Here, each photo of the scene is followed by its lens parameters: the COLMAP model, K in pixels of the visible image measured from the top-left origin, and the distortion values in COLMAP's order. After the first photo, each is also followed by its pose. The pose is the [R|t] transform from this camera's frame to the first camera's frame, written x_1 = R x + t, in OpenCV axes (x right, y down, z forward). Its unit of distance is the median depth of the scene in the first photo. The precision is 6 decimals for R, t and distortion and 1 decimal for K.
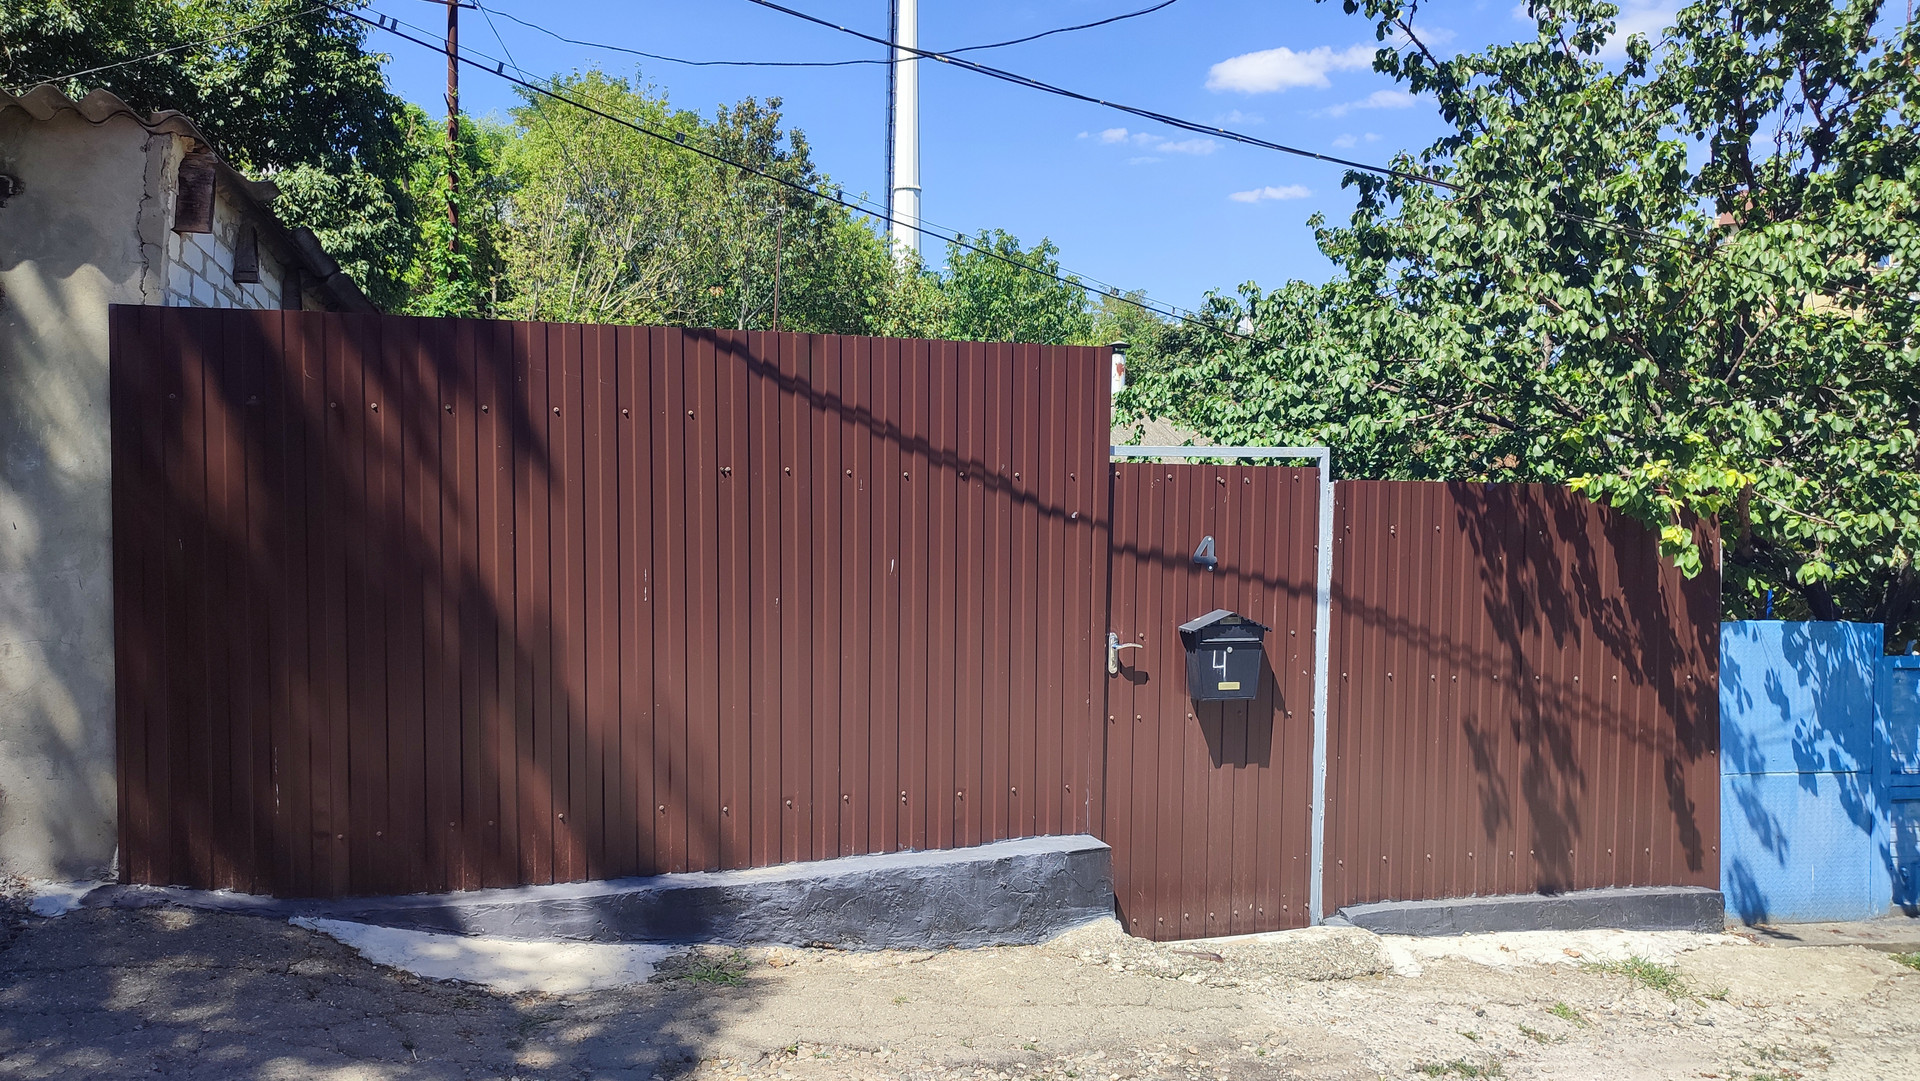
lens RADIAL K [[1353.4, 0, 960.1], [0, 1353.4, 536.5], [0, 0, 1]] dist [0.028416, -0.012051]
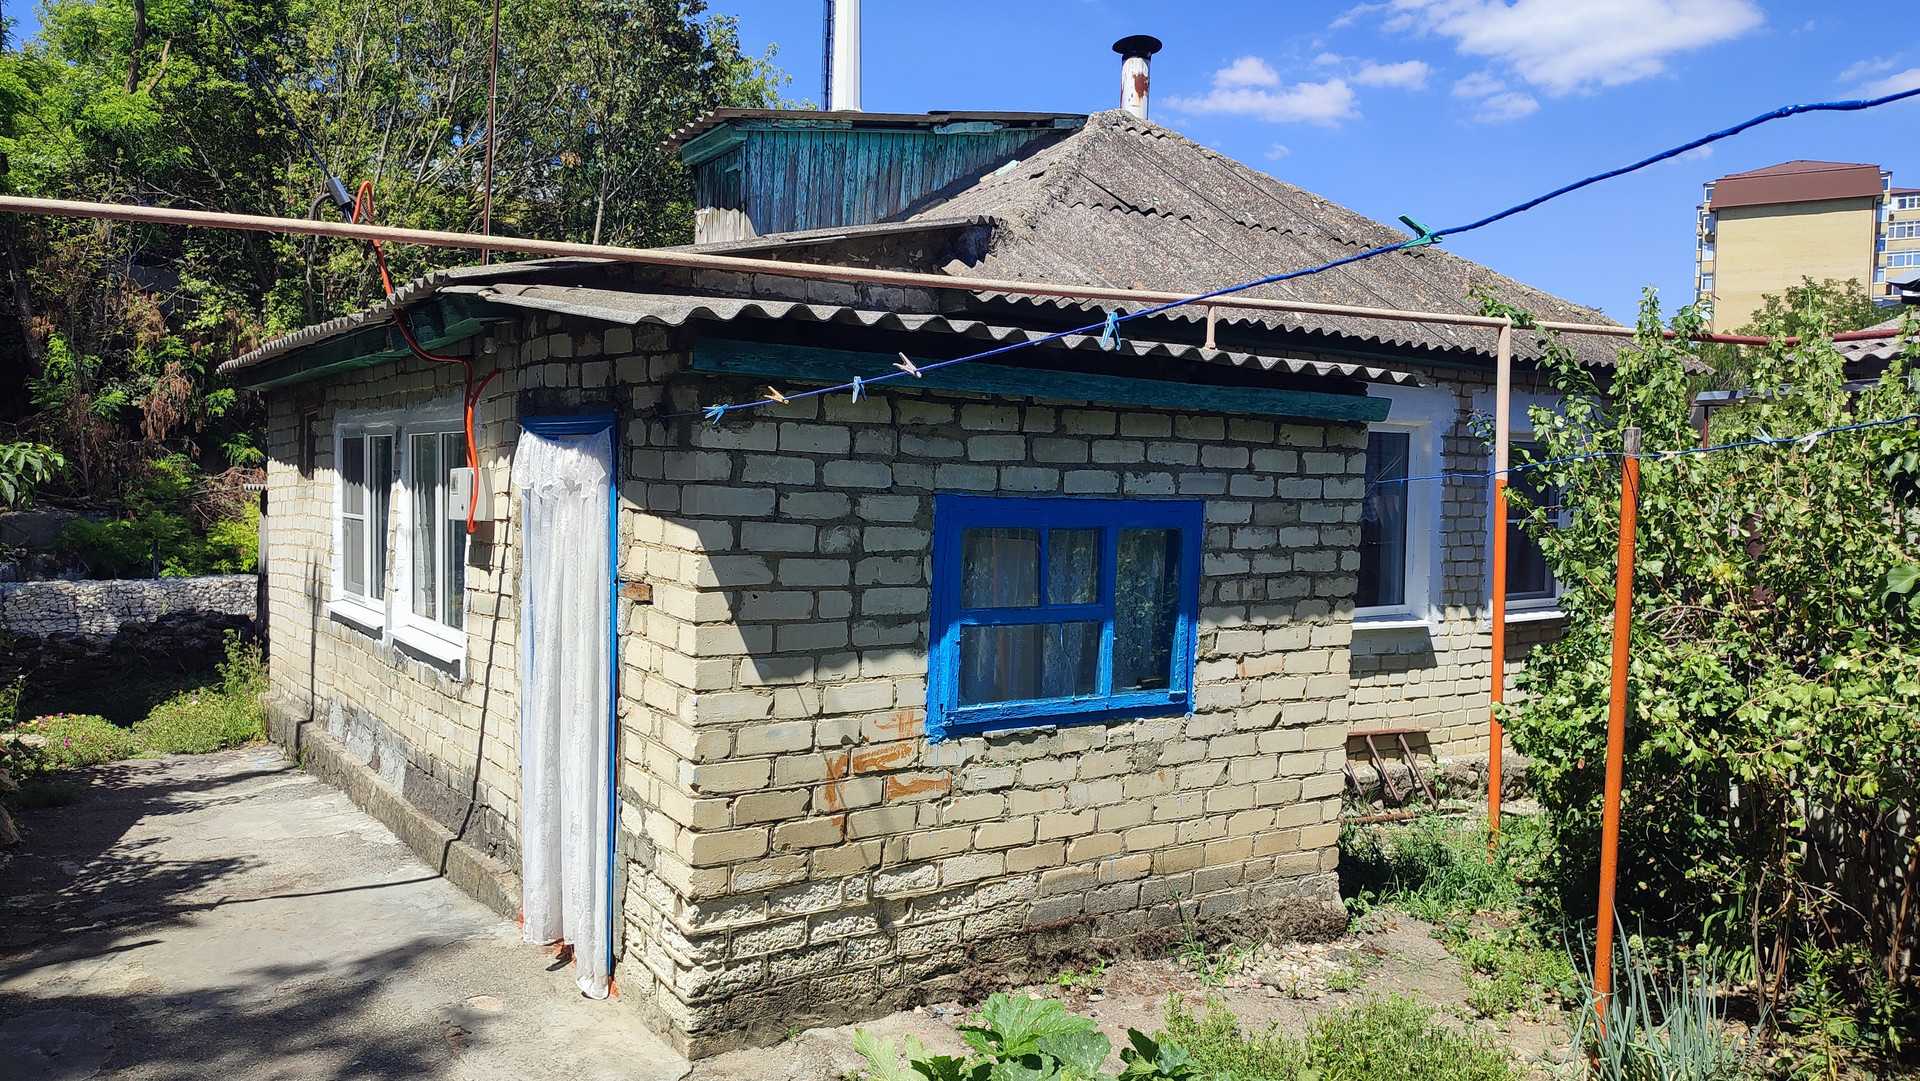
lens RADIAL K [[1353.4, 0, 967.4], [0, 1353.4, 540.3], [0, 0, 1]] dist [0.028416, -0.012051]
pose [[0.999149, 0.015203, 0.038352, 0.015683], [-0.015089, 0.999881, -0.003258, 0.029937], [-0.038397, 0.002677, 0.999259, 0.243852]]
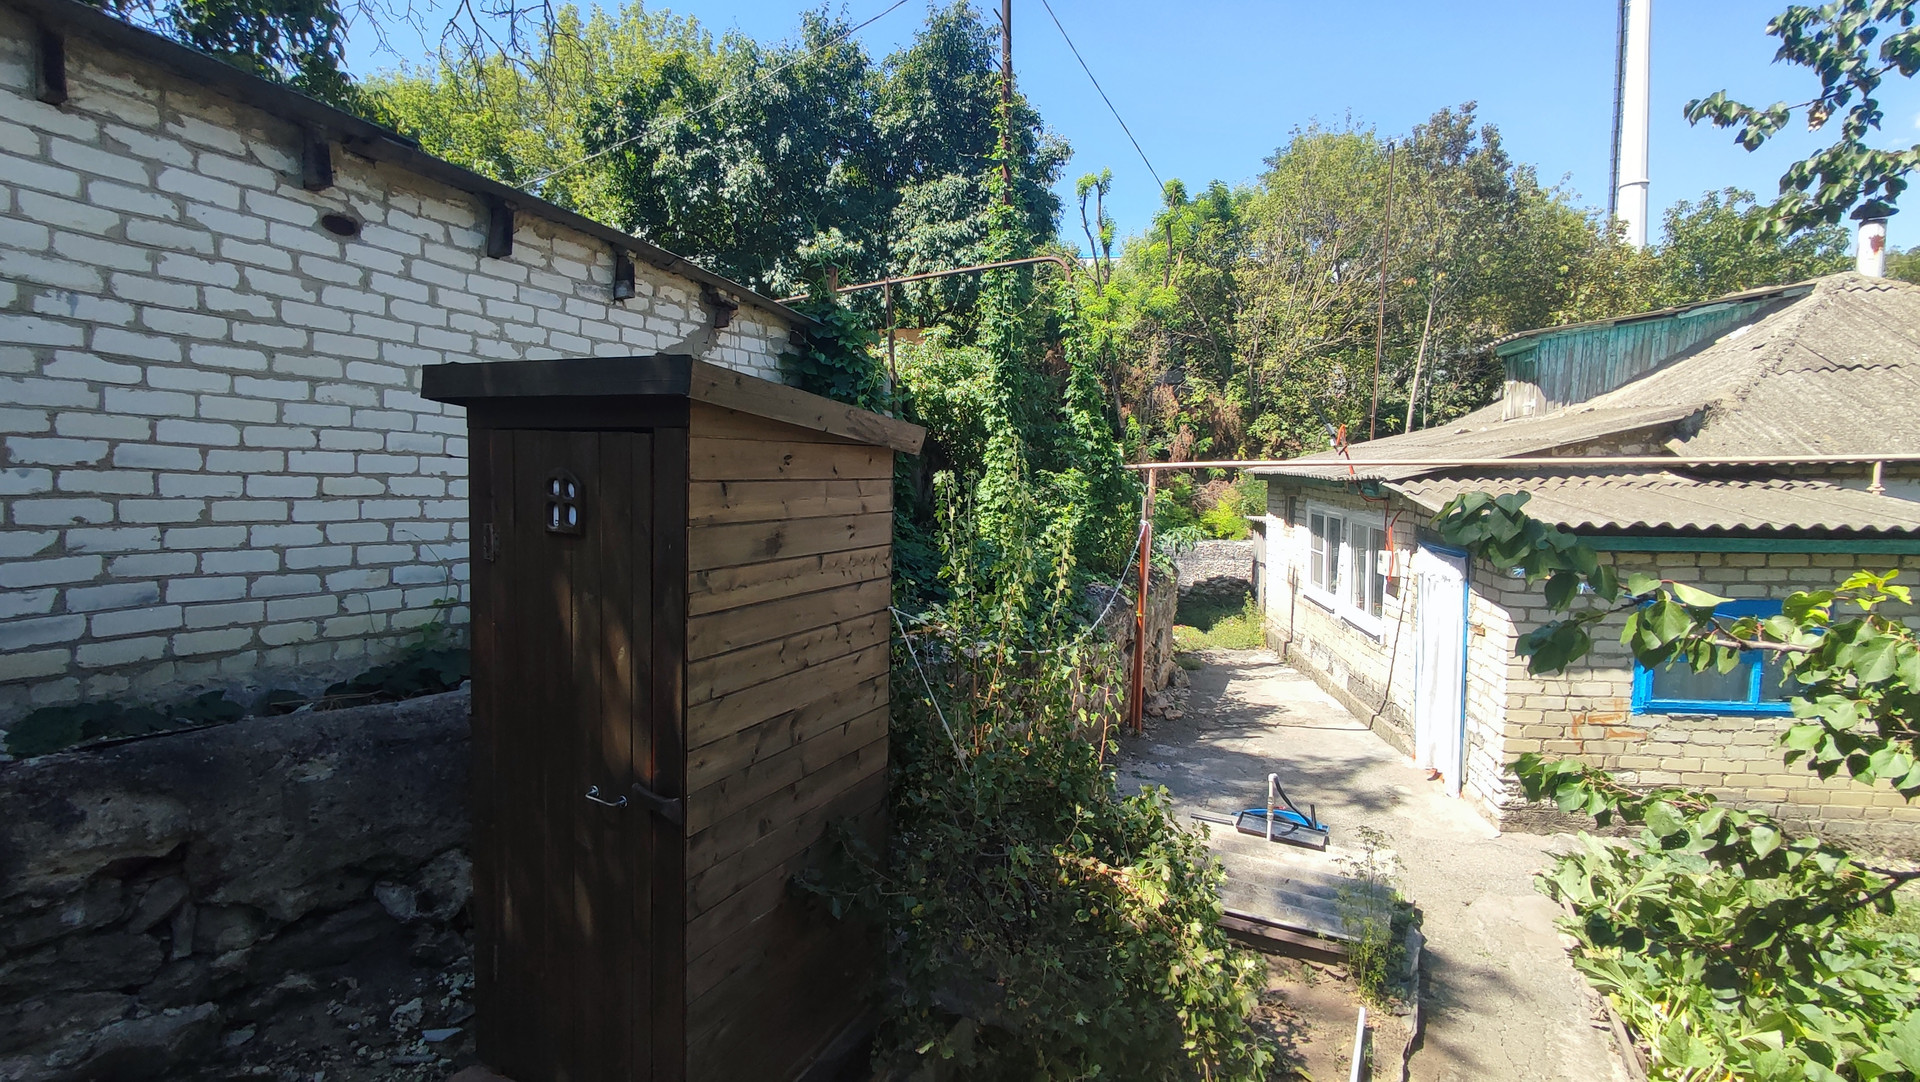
lens RADIAL K [[866.0, 0, 959.7], [0, 866.0, 529.2], [0, 0, 1]] dist [-0.003828, -0.003097]
pose [[0.757193, 0.036908, -0.652148, 0.025424], [-0.012272, 0.999030, 0.042291, 0.008647], [0.653076, -0.024019, 0.756911, 0.164339]]
